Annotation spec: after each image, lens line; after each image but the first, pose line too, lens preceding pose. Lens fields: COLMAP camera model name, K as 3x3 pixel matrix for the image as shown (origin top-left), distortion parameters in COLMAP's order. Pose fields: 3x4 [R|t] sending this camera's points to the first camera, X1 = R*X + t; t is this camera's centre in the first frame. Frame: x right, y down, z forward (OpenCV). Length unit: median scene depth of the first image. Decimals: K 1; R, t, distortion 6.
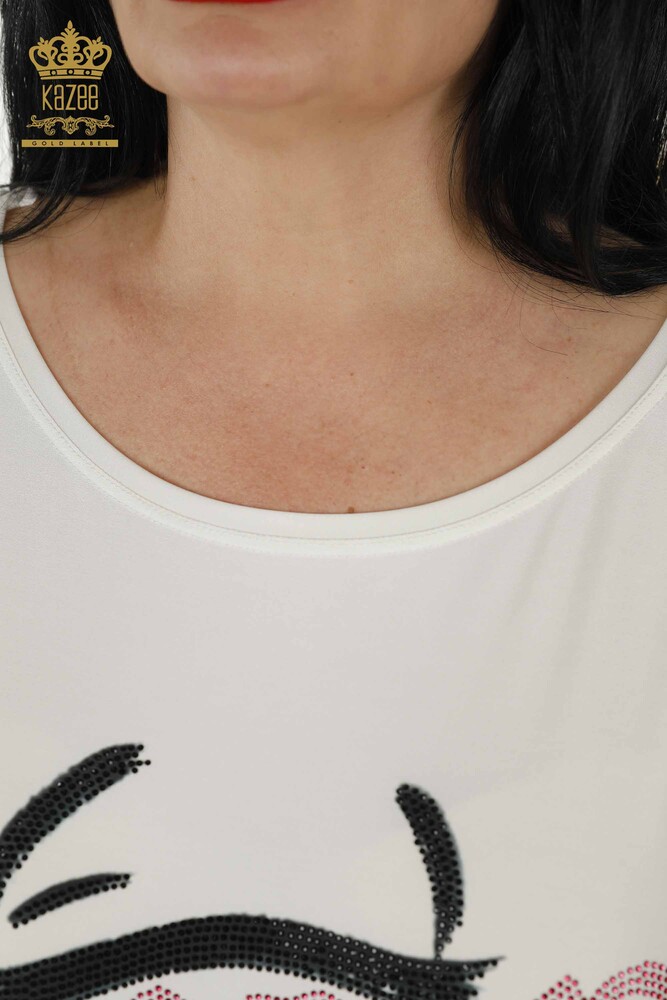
lens RADIAL K [[1737.8, 0, 333.5], [0, 1737.8, 500.0], [0, 0, 1]] dist [0.047439, 0.060396]
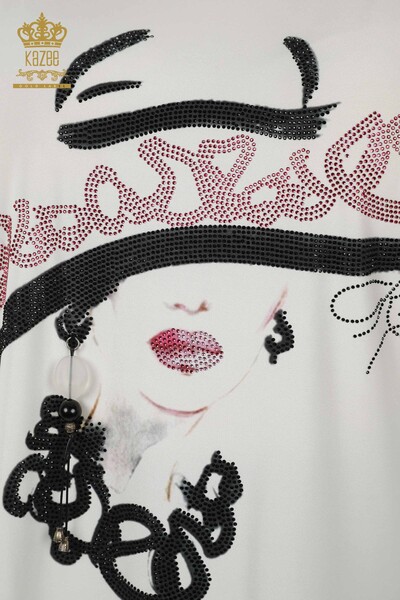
lens RADIAL K [[1042.7, 0, 200.0], [0, 1042.7, 300.0], [0, 0, 1]] dist [0.047439, 0.060396]
pose [[0.997663, 0.006036, -0.068062, 0.024996], [-0.014841, 0.991454, -0.129612, 0.596733], [0.066698, 0.130320, 0.989226, -0.081327]]
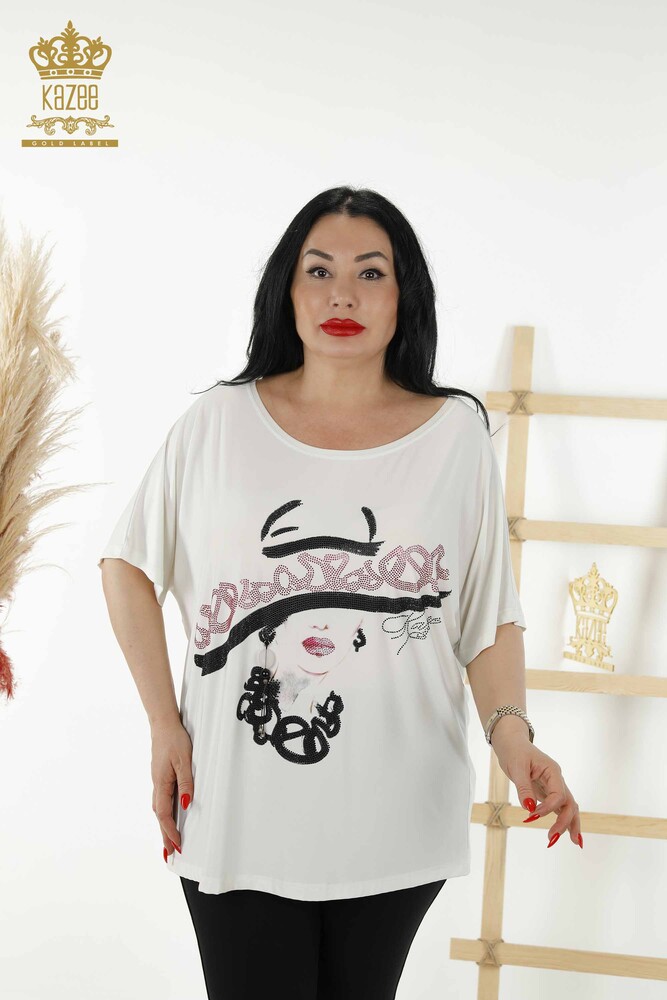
lens RADIAL K [[1737.8, 0, 333.5], [0, 1737.8, 500.0], [0, 0, 1]] dist [0.047439, 0.060396]
pose [[0.999953, 0.004189, -0.008708, 0.005577], [-0.005387, 0.989787, -0.142450, 0.755387], [0.008022, 0.142491, 0.989764, -3.214026]]
